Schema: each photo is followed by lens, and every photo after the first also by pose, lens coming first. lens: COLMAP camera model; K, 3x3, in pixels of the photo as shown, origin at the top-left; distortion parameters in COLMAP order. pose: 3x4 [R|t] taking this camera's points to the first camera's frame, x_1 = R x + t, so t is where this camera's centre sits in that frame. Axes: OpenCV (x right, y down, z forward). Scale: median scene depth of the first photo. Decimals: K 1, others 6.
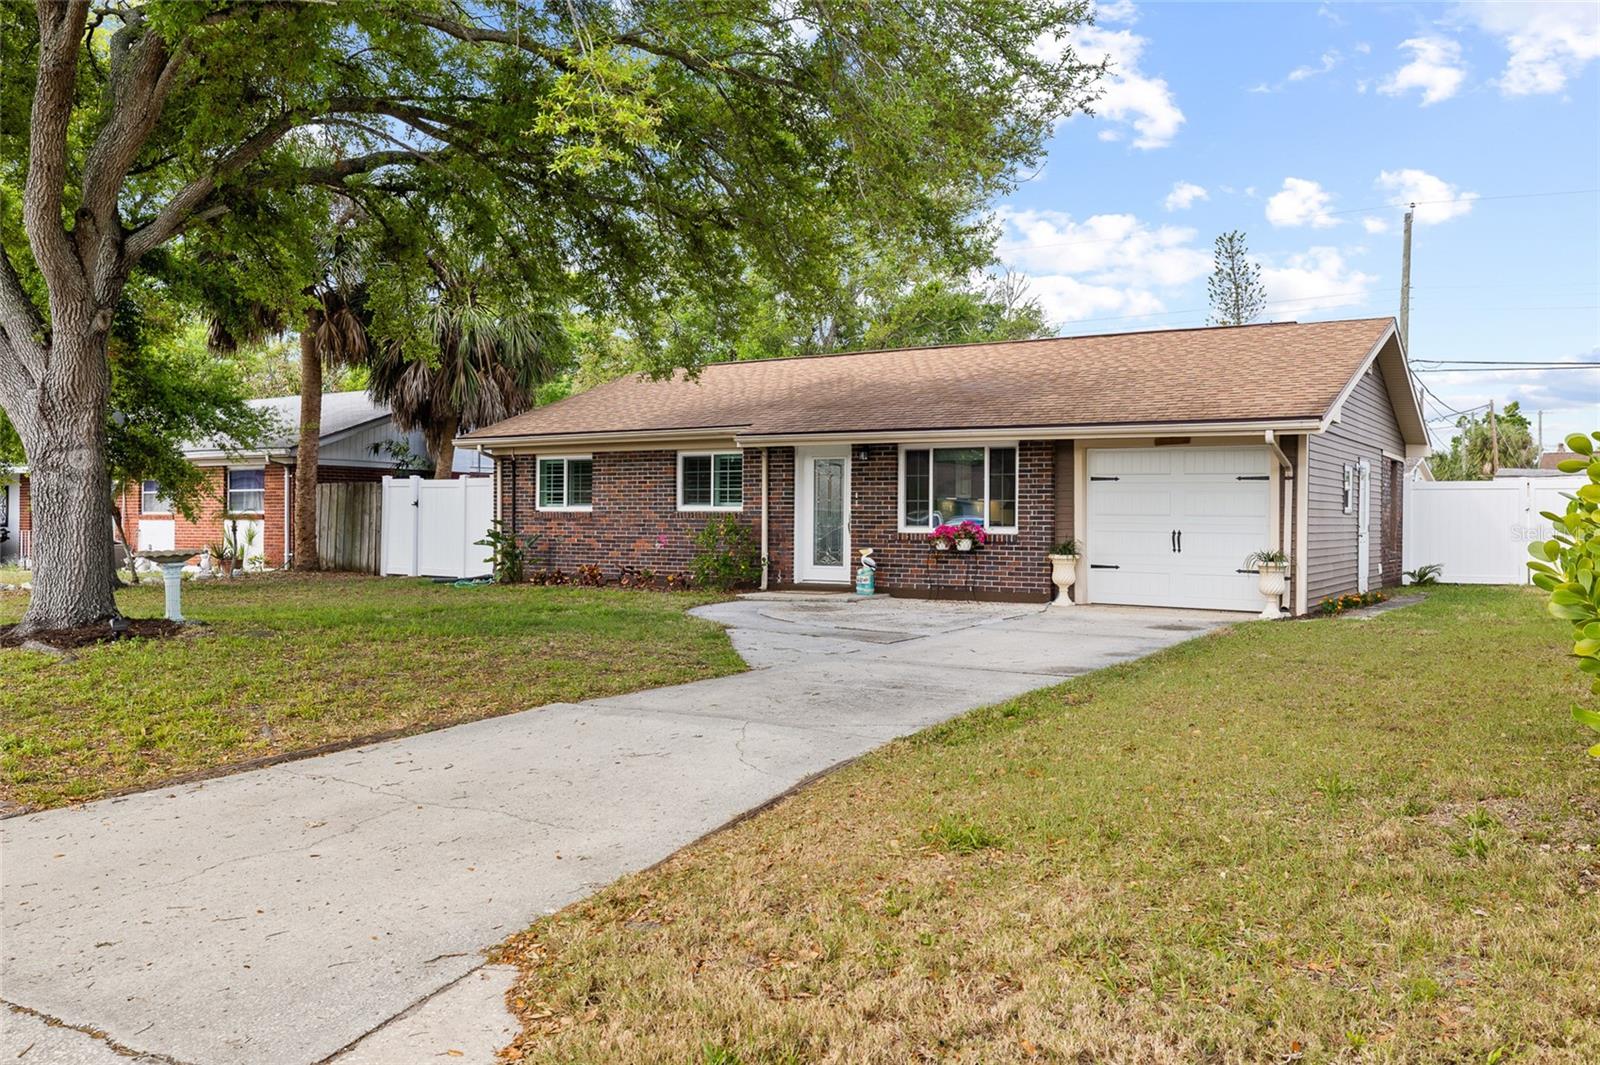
lens RADIAL K [[1281.8, 0, 797.5], [0, 1281.8, 523.3], [0, 0, 1]] dist [-0.006763, -0.001586]
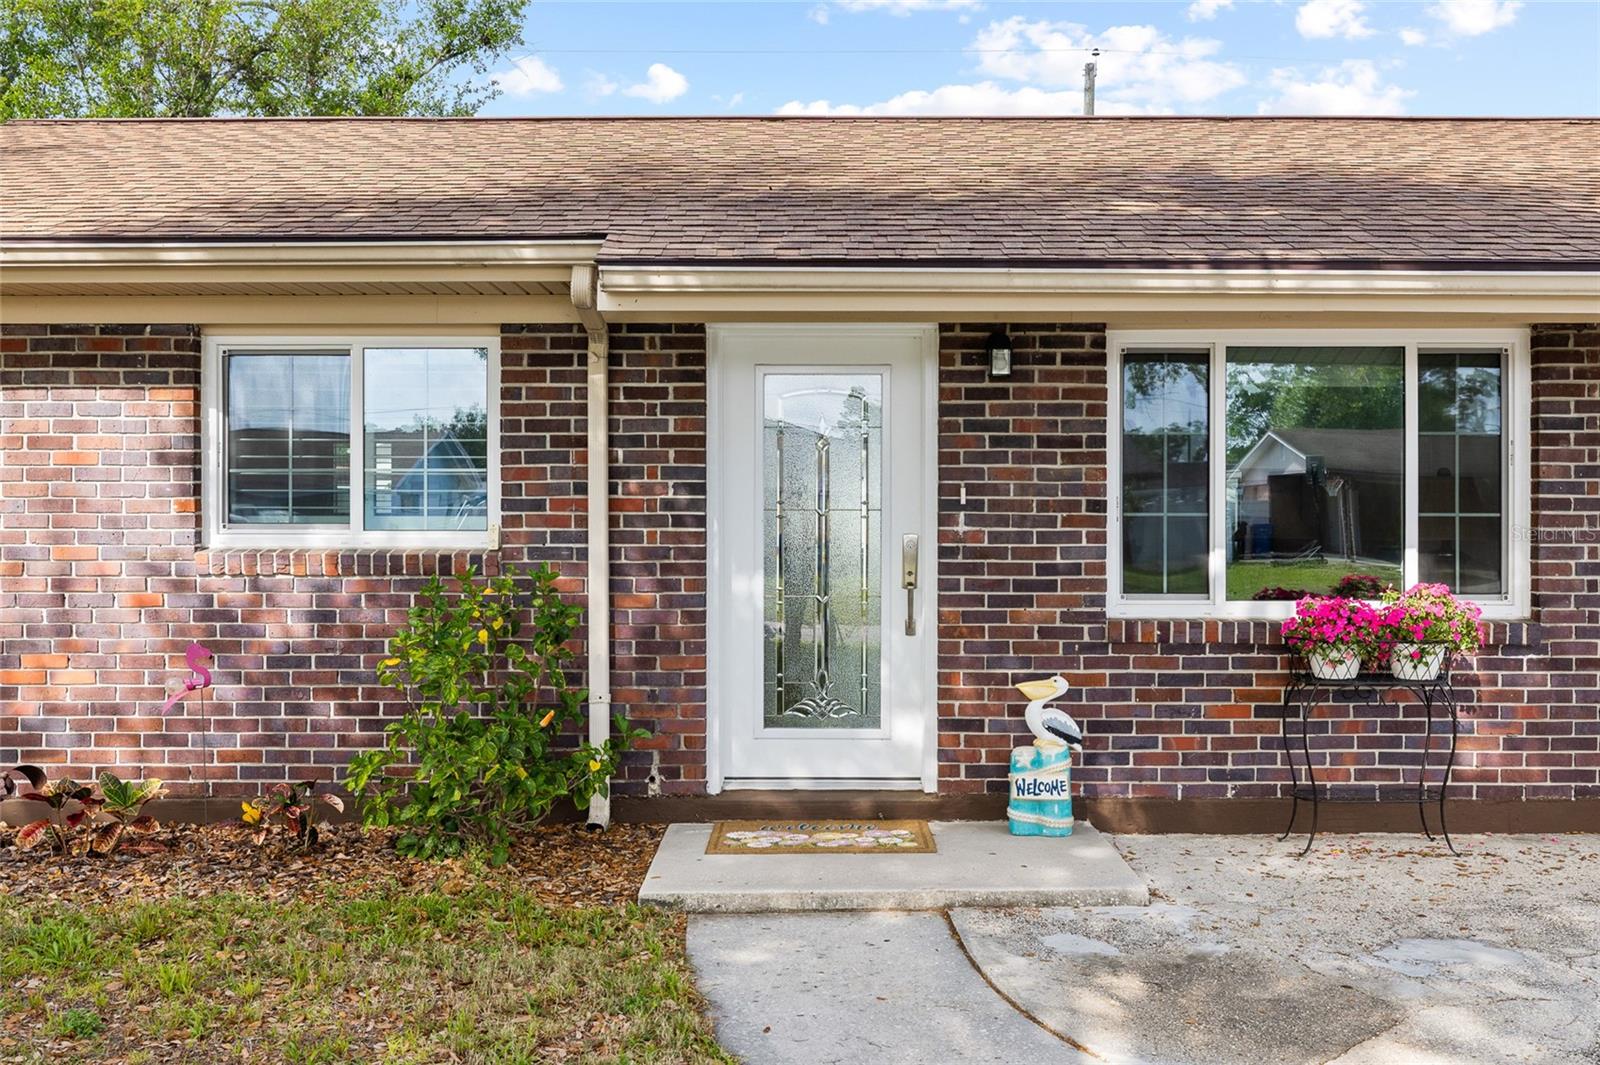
lens RADIAL K [[1544.1, 0, 794.7], [0, 1544.1, 527.3], [0, 0, 1]] dist [-0.017676, 0.000000]
pose [[0.854485, -0.016550, 0.519213, -0.167633], [0.007270, 0.999775, 0.019904, -0.021020], [-0.519426, -0.013233, 0.854413, 0.688584]]
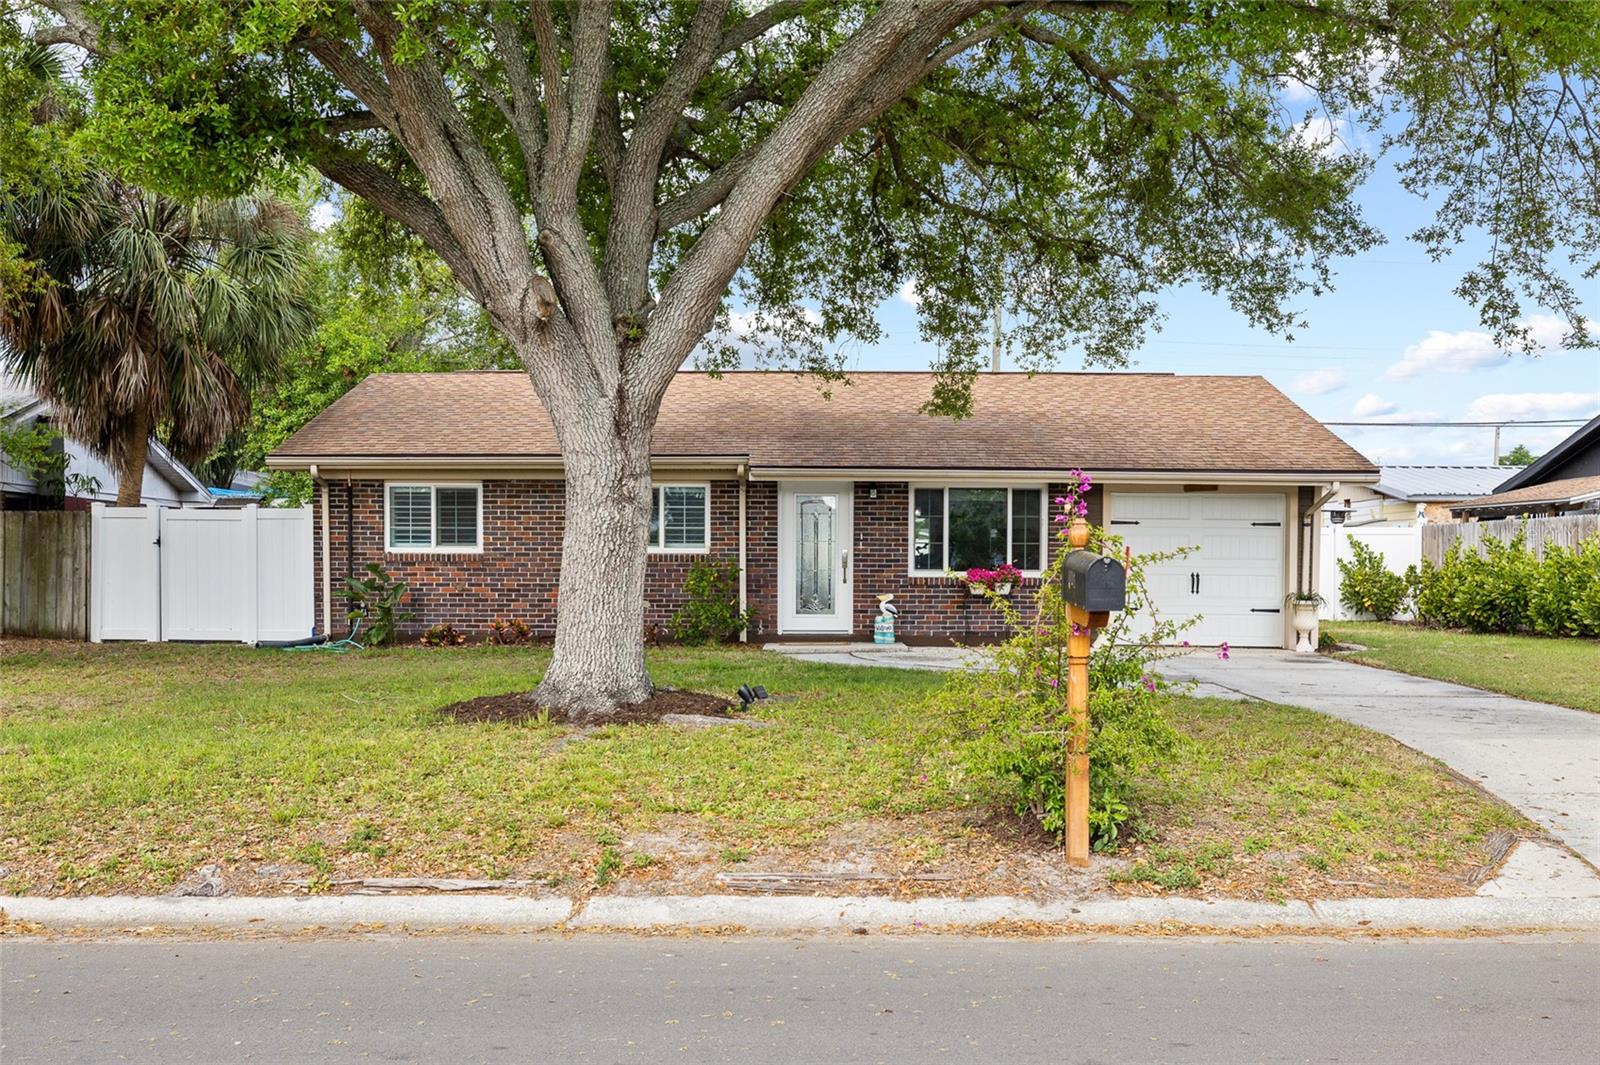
lens RADIAL K [[1544.1, 0, 804.2], [0, 1544.1, 542.2], [0, 0, 1]] dist [-0.017676, 0.000000]
pose [[0.853306, 0.005414, 0.521383, -0.545877], [0.002750, 0.999885, -0.014884, -0.001354], [-0.521404, 0.014135, 0.853193, 0.074618]]
